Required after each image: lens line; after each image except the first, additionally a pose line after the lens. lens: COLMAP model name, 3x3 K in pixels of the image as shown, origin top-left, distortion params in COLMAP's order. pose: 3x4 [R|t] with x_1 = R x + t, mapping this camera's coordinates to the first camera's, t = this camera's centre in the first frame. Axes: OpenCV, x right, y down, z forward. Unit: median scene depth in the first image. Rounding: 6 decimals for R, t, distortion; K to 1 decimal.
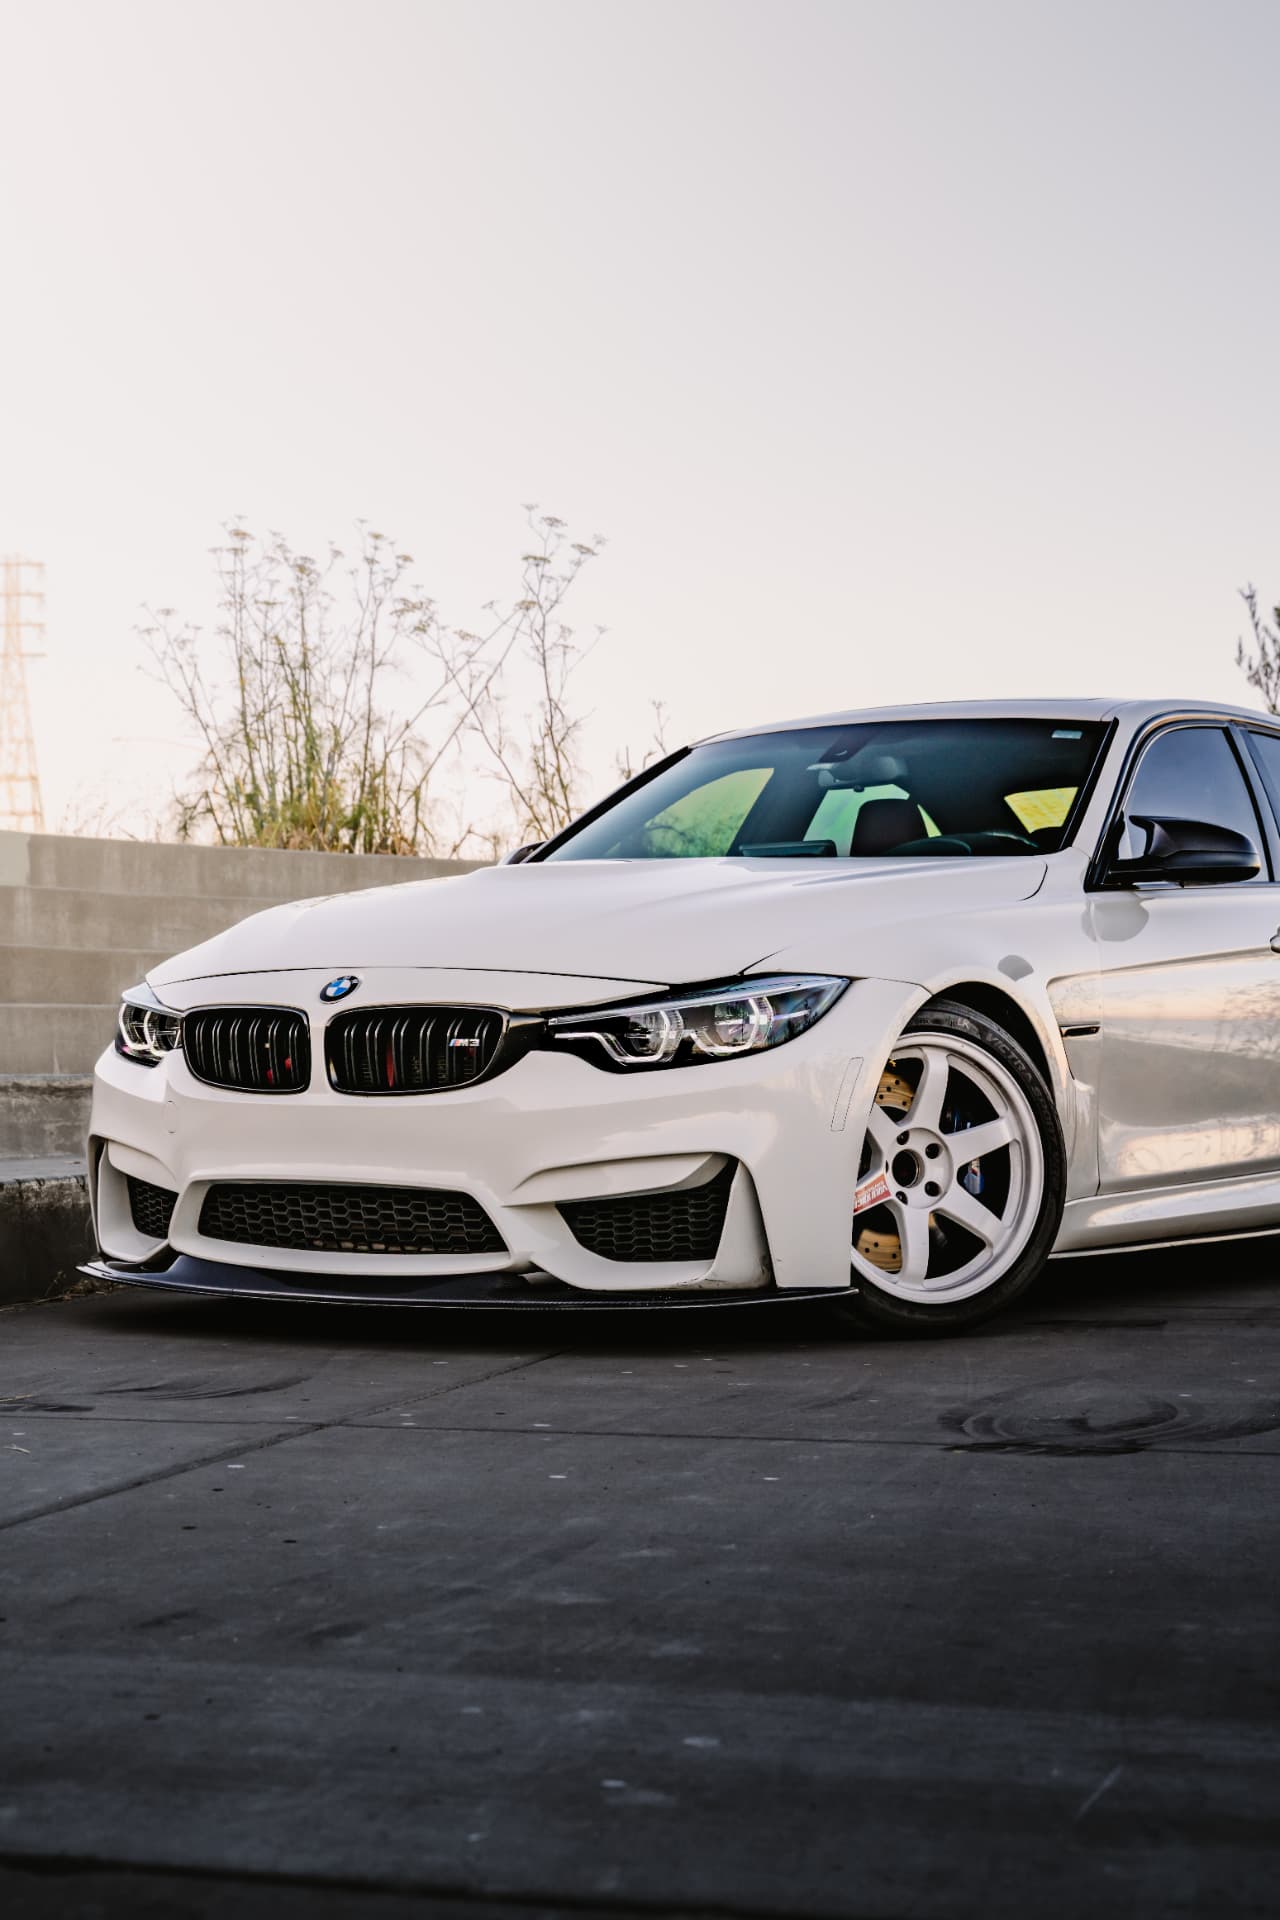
lens RADIAL K [[3476.2, 0, 638.9], [0, 3476.2, 1001.3], [0, 0, 1]] dist [-0.016505, -0.099309]
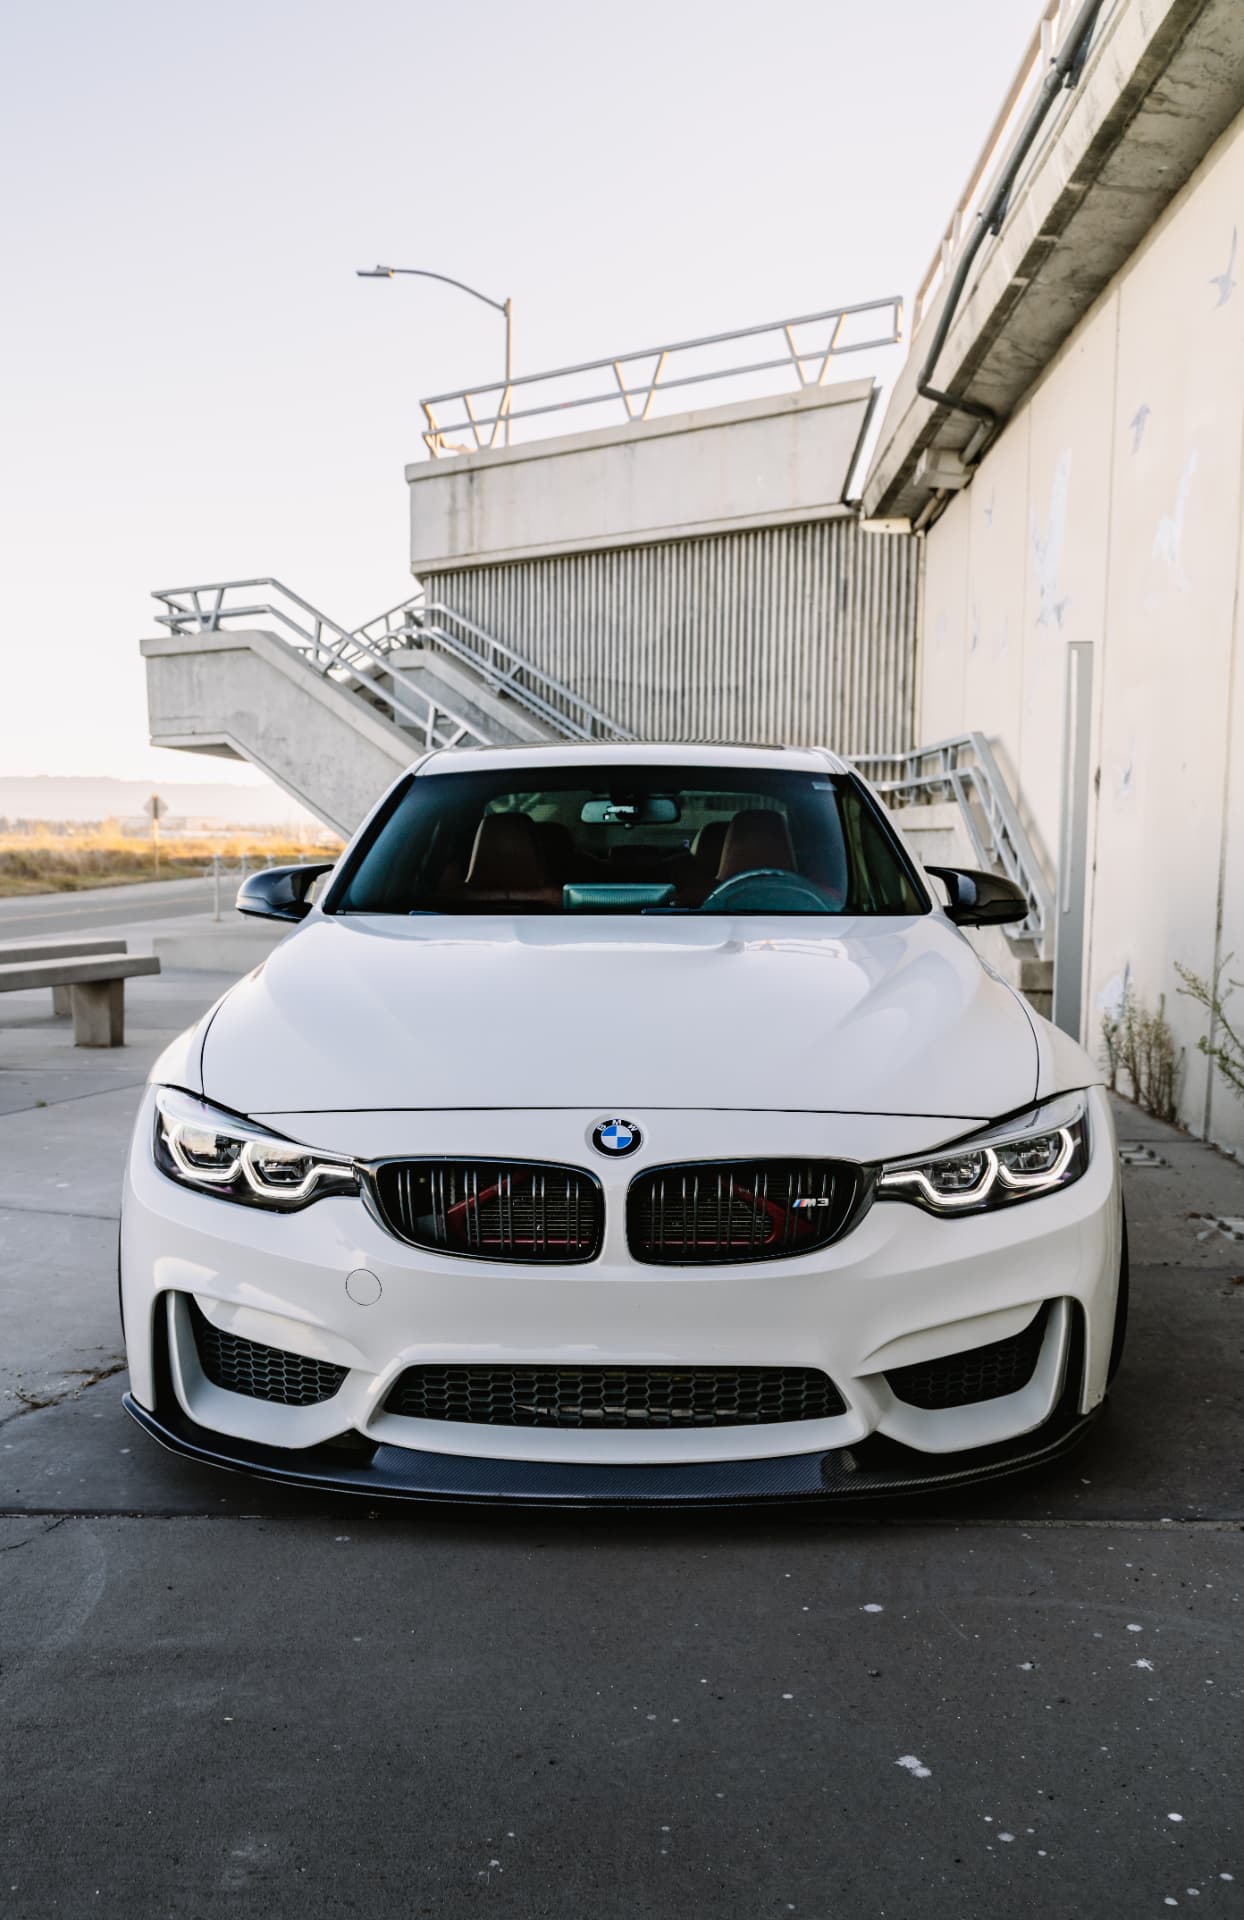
lens RADIAL K [[1846.5, 0, 623.1], [0, 1846.5, 1073.2], [0, 0, 1]] dist [-0.005223, -0.006479]
pose [[0.823715, -0.075485, 0.561956, -0.338988], [-0.009207, 0.989187, 0.146369, -0.085983], [-0.566929, -0.125740, 0.814114, 0.624525]]
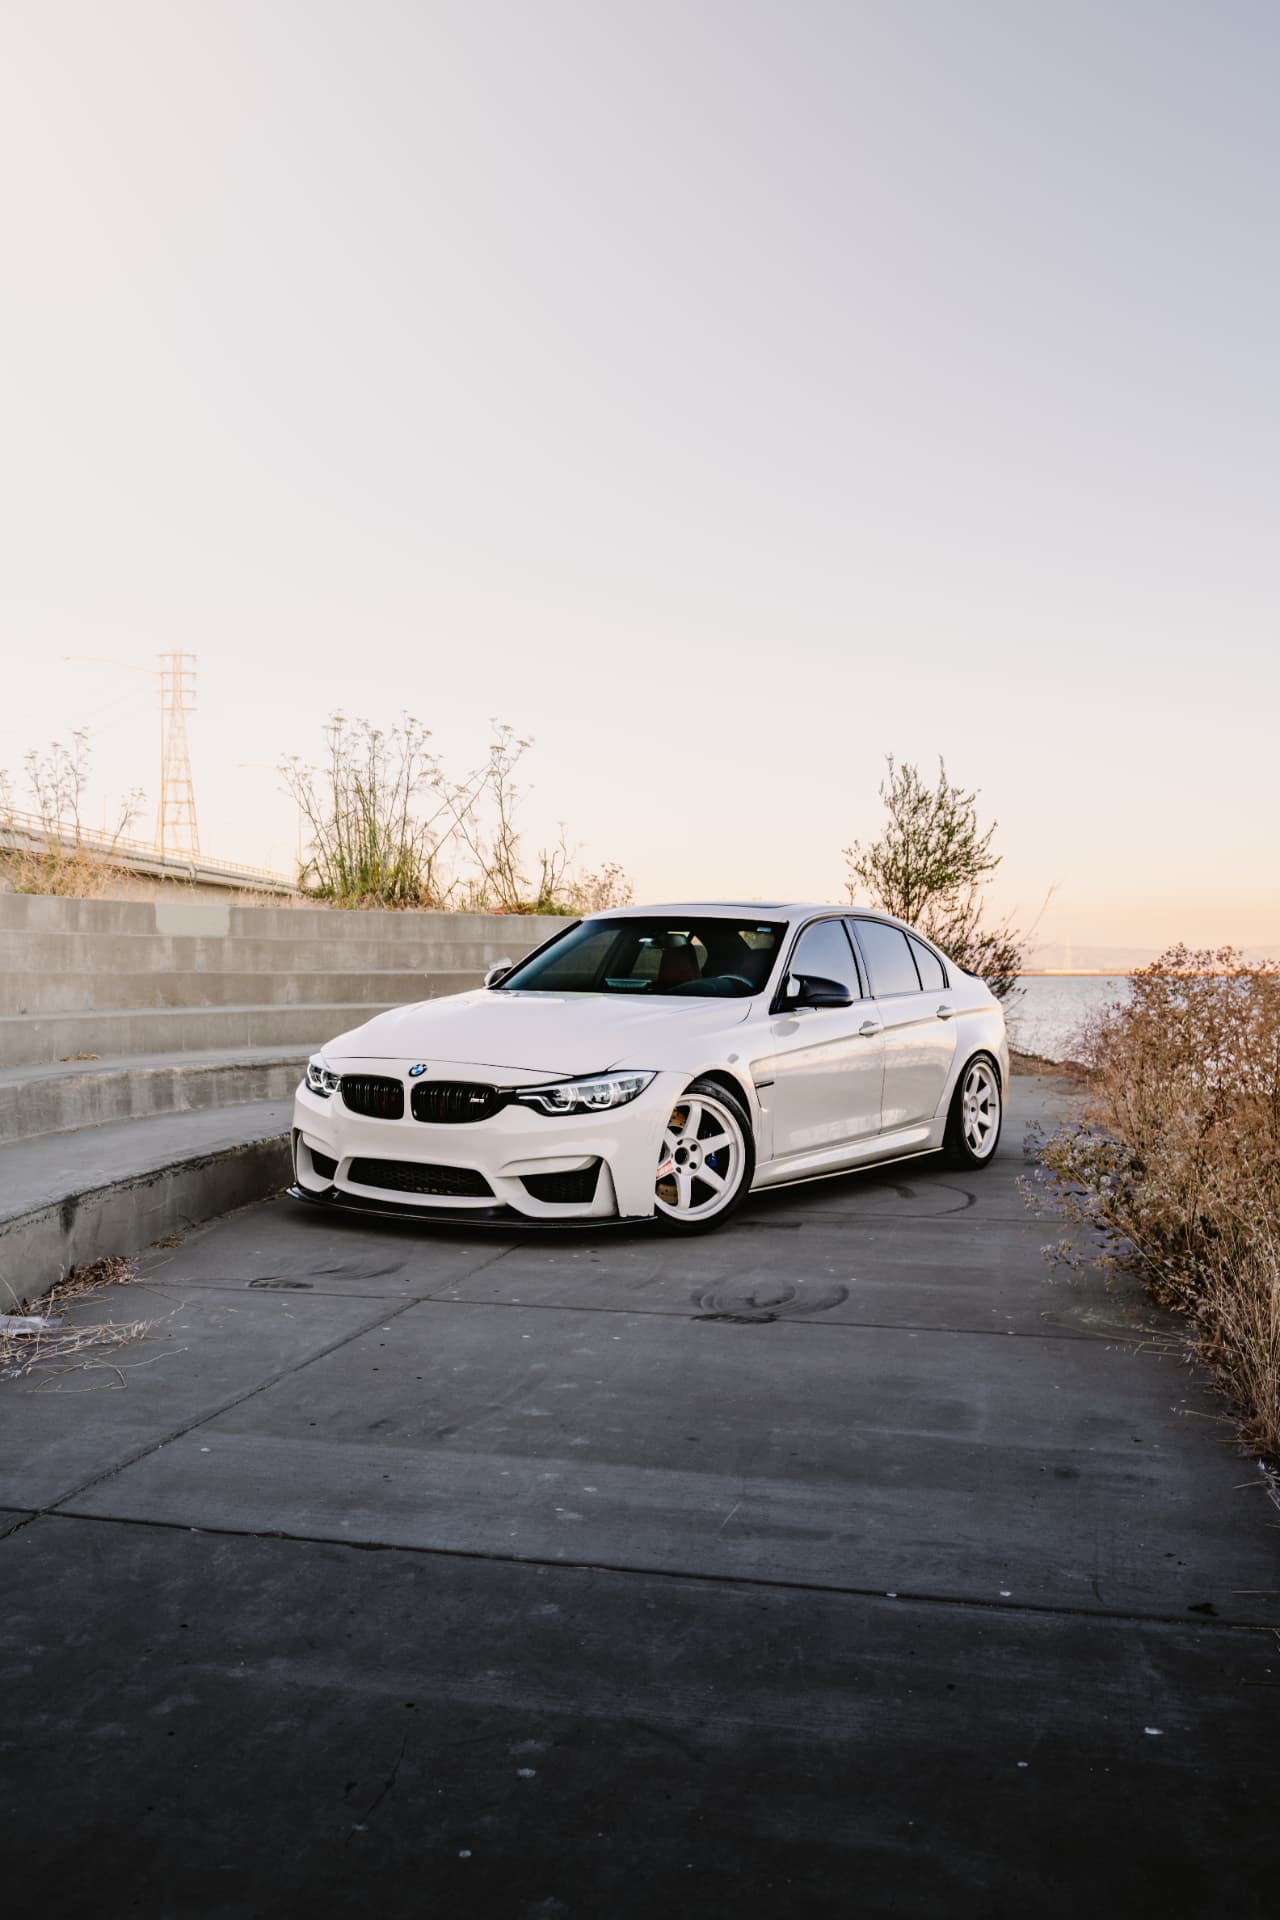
lens RADIAL K [[2043.3, 0, 667.0], [0, 2043.3, 960.0], [0, 0, 1]] dist [-0.000173, 0.001016]
pose [[0.997925, 0.017128, 0.062064, -0.012477], [-0.018767, 0.999488, 0.025913, -0.106268], [-0.061588, -0.027024, 0.997736, -0.258946]]
